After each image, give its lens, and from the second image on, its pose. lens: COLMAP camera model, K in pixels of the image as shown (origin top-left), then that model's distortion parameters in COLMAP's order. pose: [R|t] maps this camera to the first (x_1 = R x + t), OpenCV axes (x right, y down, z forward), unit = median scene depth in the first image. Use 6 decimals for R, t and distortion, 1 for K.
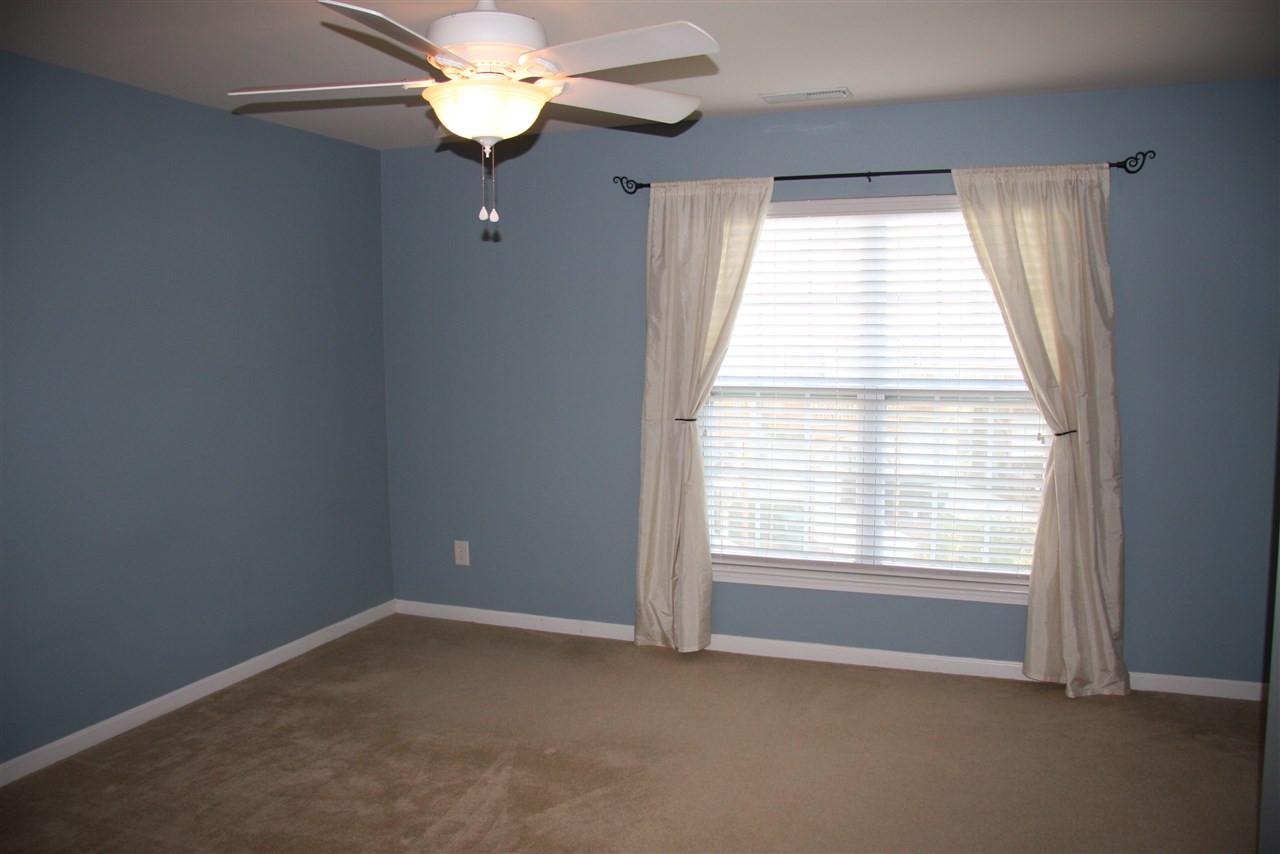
lens RADIAL K [[996.9, 0, 638.9], [0, 996.9, 425.9], [0, 0, 1]] dist [-0.071528, -0.002026]
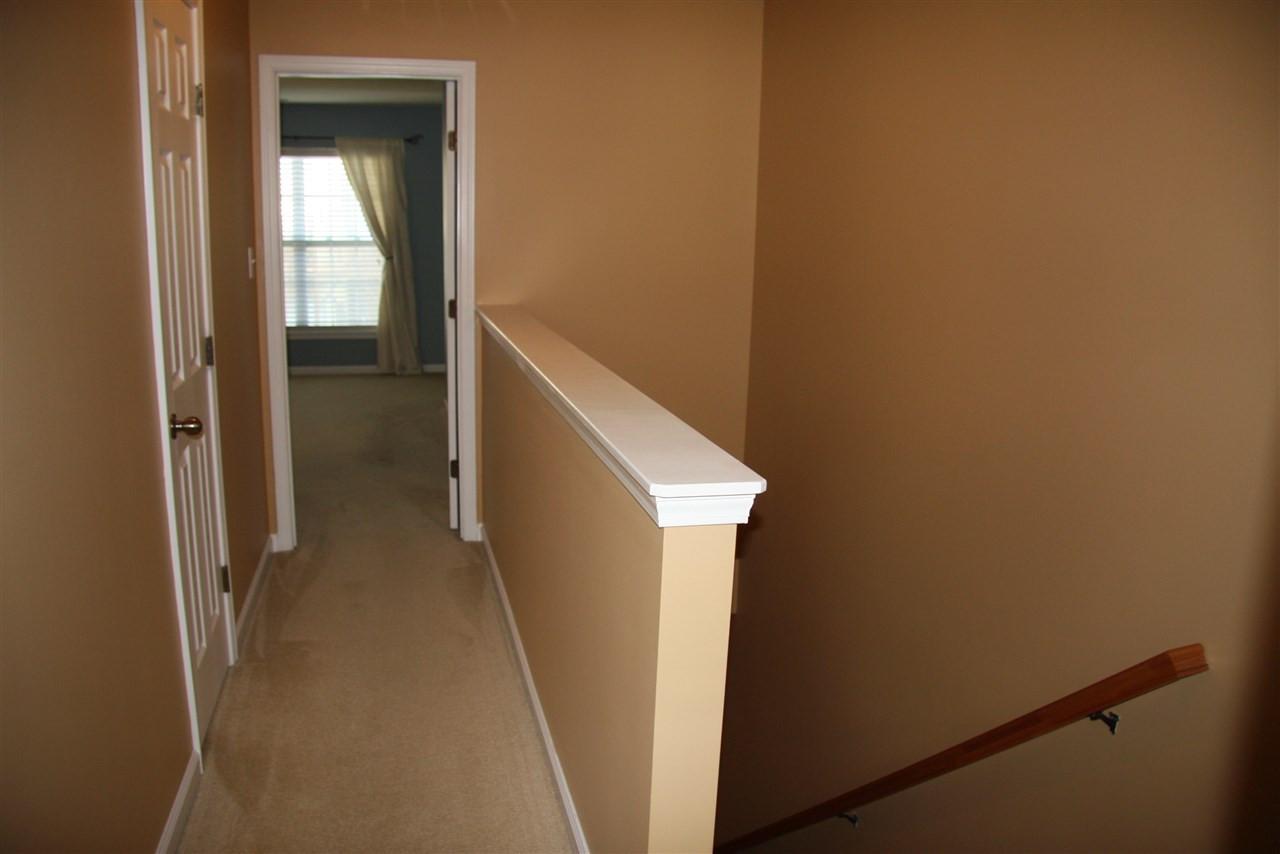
lens RADIAL K [[996.9, 0, 637.9], [0, 996.9, 424.8], [0, 0, 1]] dist [-0.071528, -0.002026]
pose [[0.783177, -0.124173, 0.609273, -0.546649], [0.006192, 0.981366, 0.192047, -0.052846], [-0.621767, -0.146634, 0.769353, -1.146922]]
